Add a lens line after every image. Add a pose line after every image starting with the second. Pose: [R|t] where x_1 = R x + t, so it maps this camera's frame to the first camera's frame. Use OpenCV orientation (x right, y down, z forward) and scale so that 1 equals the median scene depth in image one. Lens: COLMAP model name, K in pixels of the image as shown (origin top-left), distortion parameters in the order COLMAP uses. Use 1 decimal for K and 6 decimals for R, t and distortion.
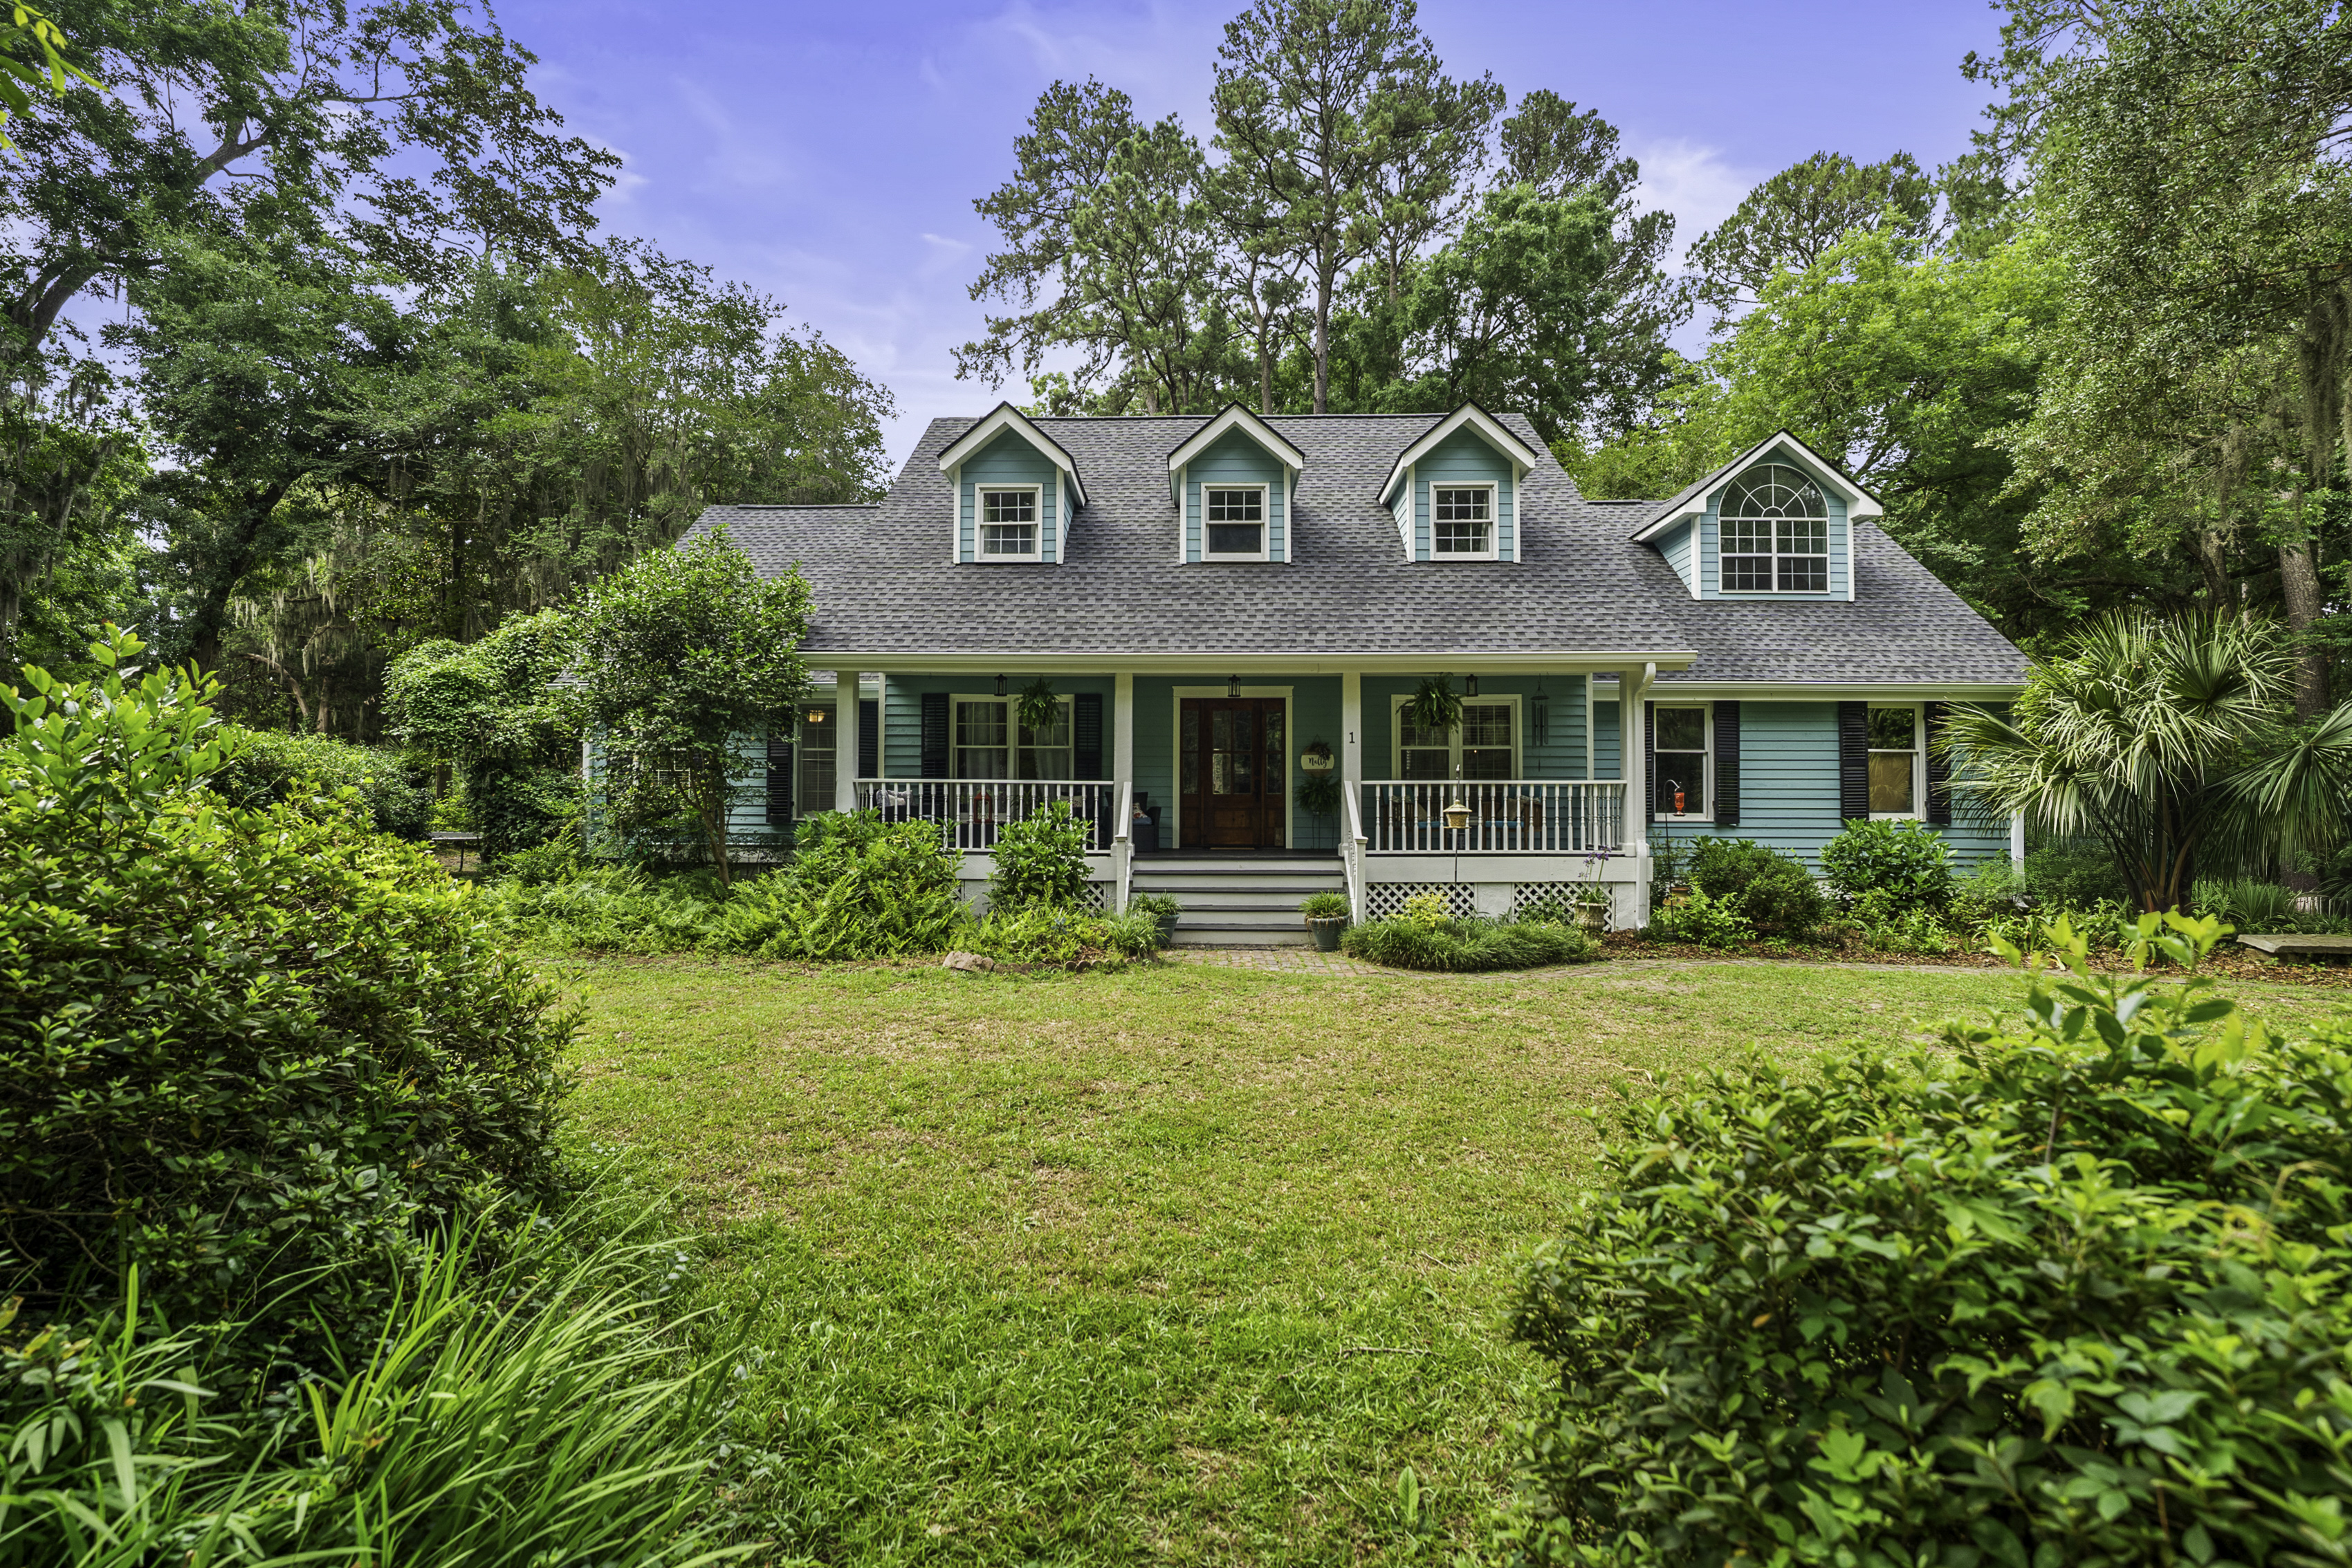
lens RADIAL K [[1046.5, 0, 1176.0], [0, 1046.5, 784.0], [0, 0, 1]] dist [-0.038056, 0.009817]
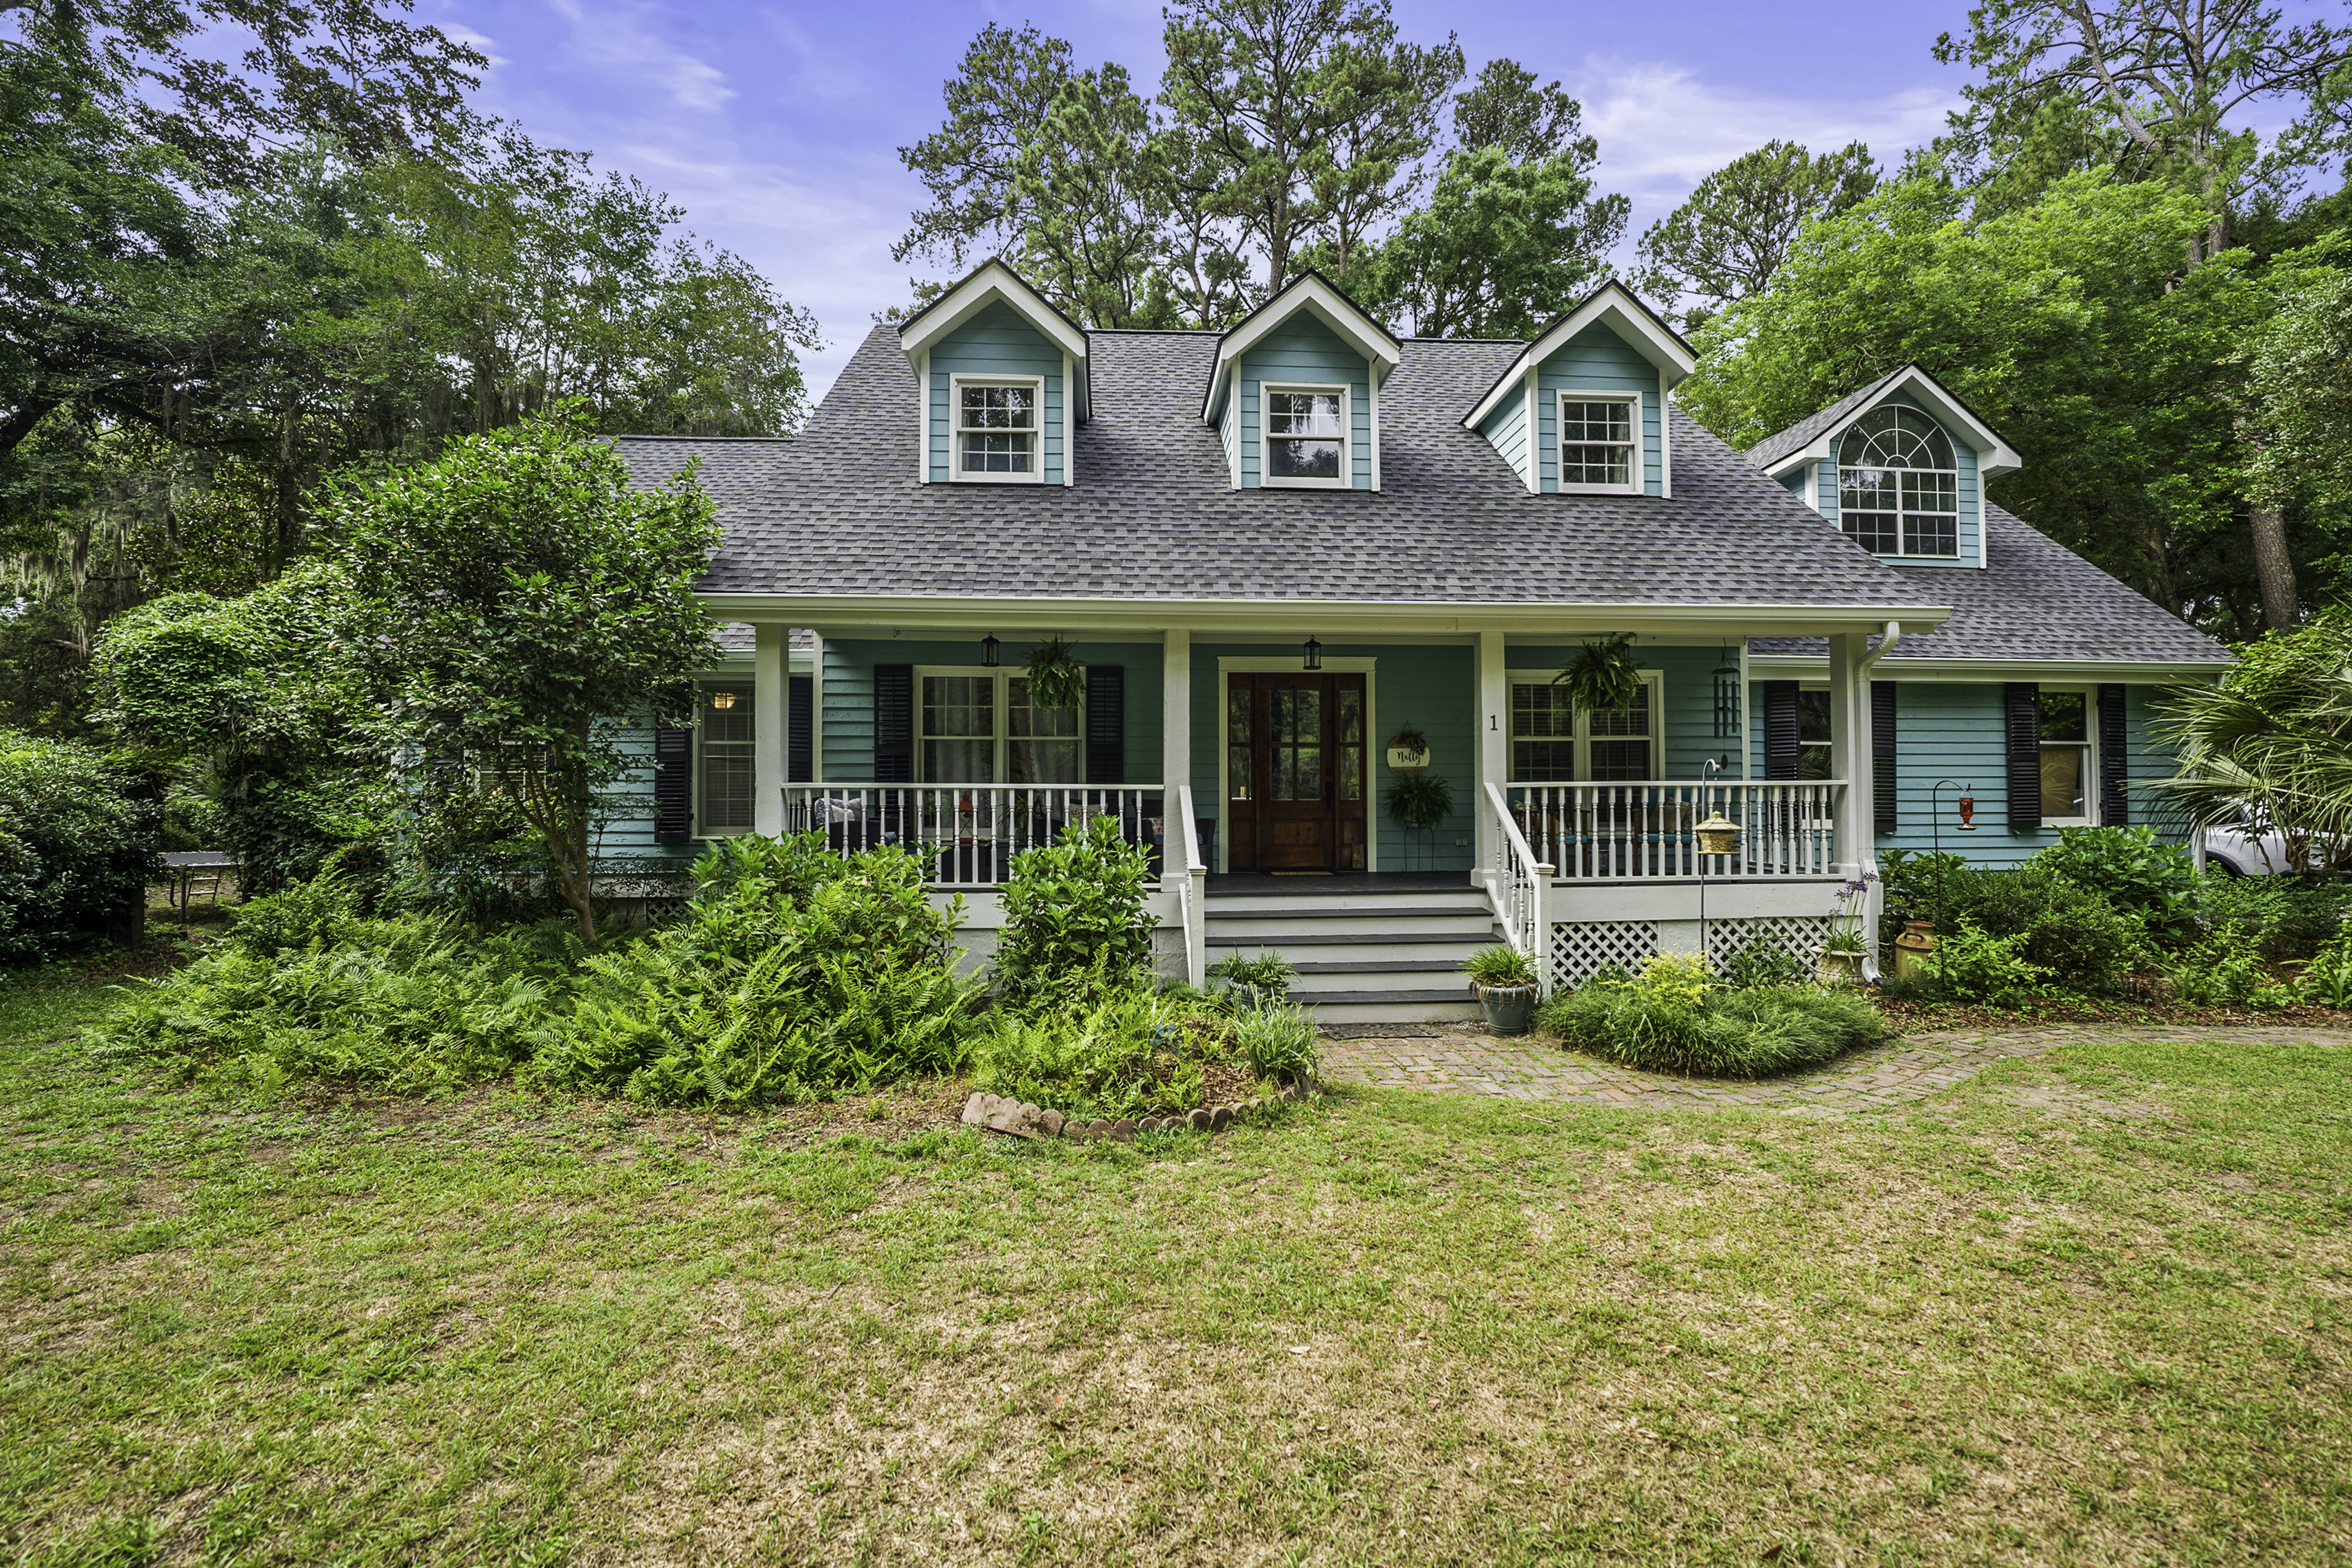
lens RADIAL K [[1009.9, 0, 1175.1], [0, 1009.9, 787.2], [0, 0, 1]] dist [-0.040306, 0.008843]
pose [[0.995877, -0.005303, 0.090564, -0.092945], [0.004878, 0.999976, 0.004918, -0.003574], [-0.090588, -0.004456, 0.995879, 0.267326]]
